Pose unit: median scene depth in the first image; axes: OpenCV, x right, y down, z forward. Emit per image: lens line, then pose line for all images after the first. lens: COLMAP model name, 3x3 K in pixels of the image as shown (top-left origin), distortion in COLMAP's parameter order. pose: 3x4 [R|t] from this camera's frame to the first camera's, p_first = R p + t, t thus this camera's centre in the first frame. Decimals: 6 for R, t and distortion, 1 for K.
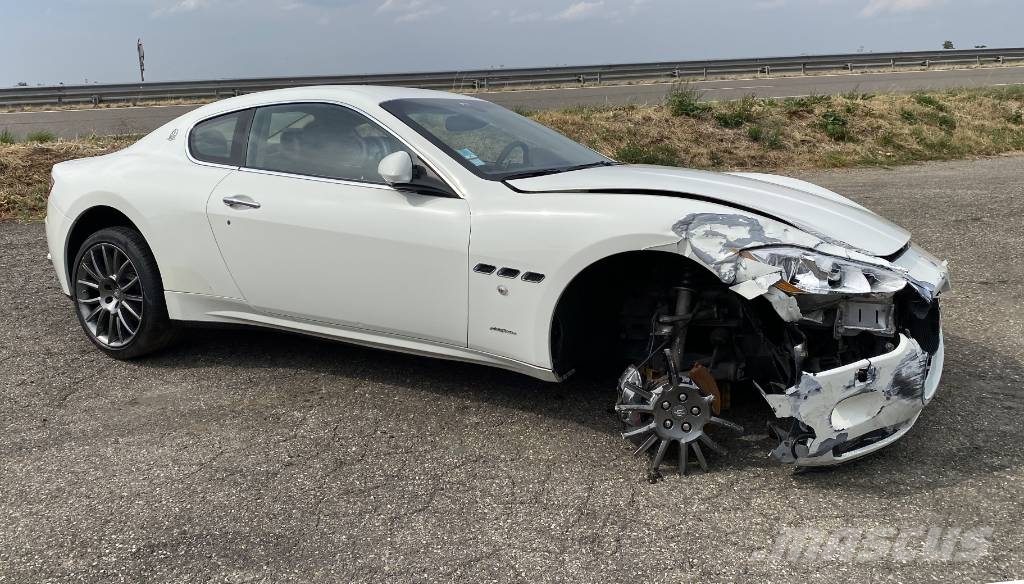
lens RADIAL K [[850.4, 0, 493.8], [0, 850.4, 221.3], [0, 0, 1]] dist [0.078940, -0.150297]
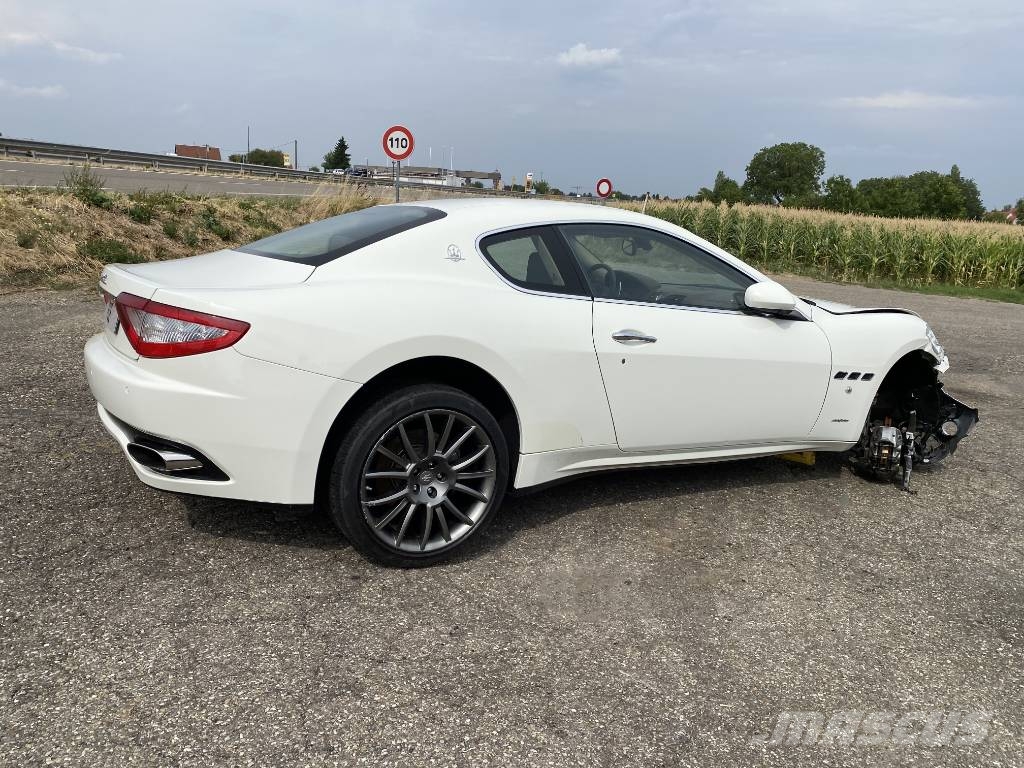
lens RADIAL K [[767.1, 0, 496.5], [0, 767.1, 390.8], [0, 0, 1]] dist [0.021271, -0.017183]
pose [[0.519478, -0.130949, 0.844390, -0.933186], [0.035523, 0.990643, 0.131775, -0.068404], [-0.853745, -0.038459, 0.519269, 0.620718]]
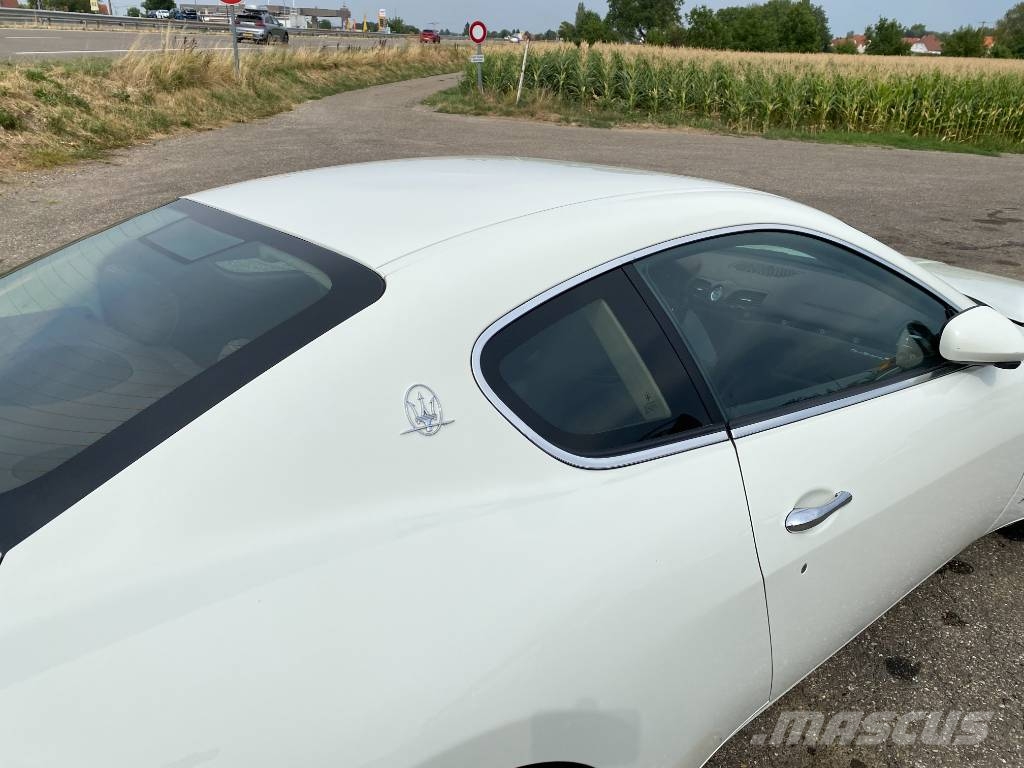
lens RADIAL K [[769.9, 0, 506.9], [0, 769.9, 377.5], [0, 0, 1]] dist [0.003765, 0.003145]
pose [[0.354112, -0.317093, 0.879805, -0.576186], [0.082932, 0.947705, 0.308186, -0.184555], [-0.931519, -0.036168, 0.361891, 0.890446]]
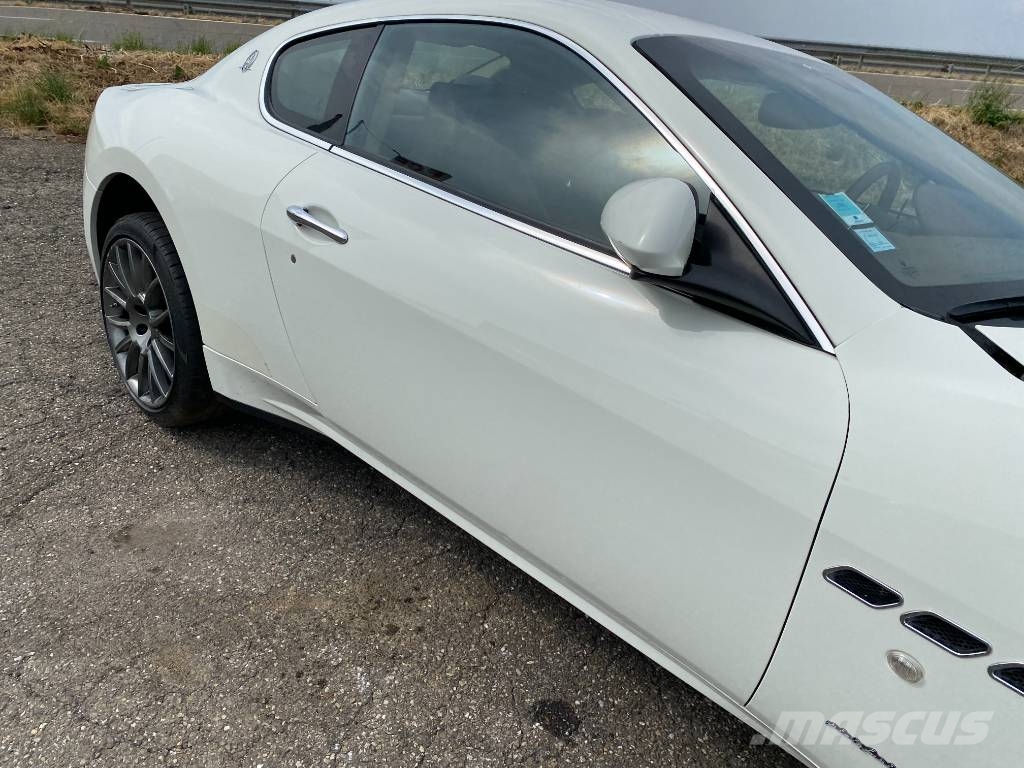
lens RADIAL K [[772.3, 0, 518.3], [0, 772.3, 384.5], [0, 0, 1]] dist [0.015298, -0.021284]
pose [[0.964452, 0.200752, -0.171846, -0.078592], [-0.150682, 0.951995, 0.266457, -0.061283], [0.217089, -0.231091, 0.948404, 0.514499]]
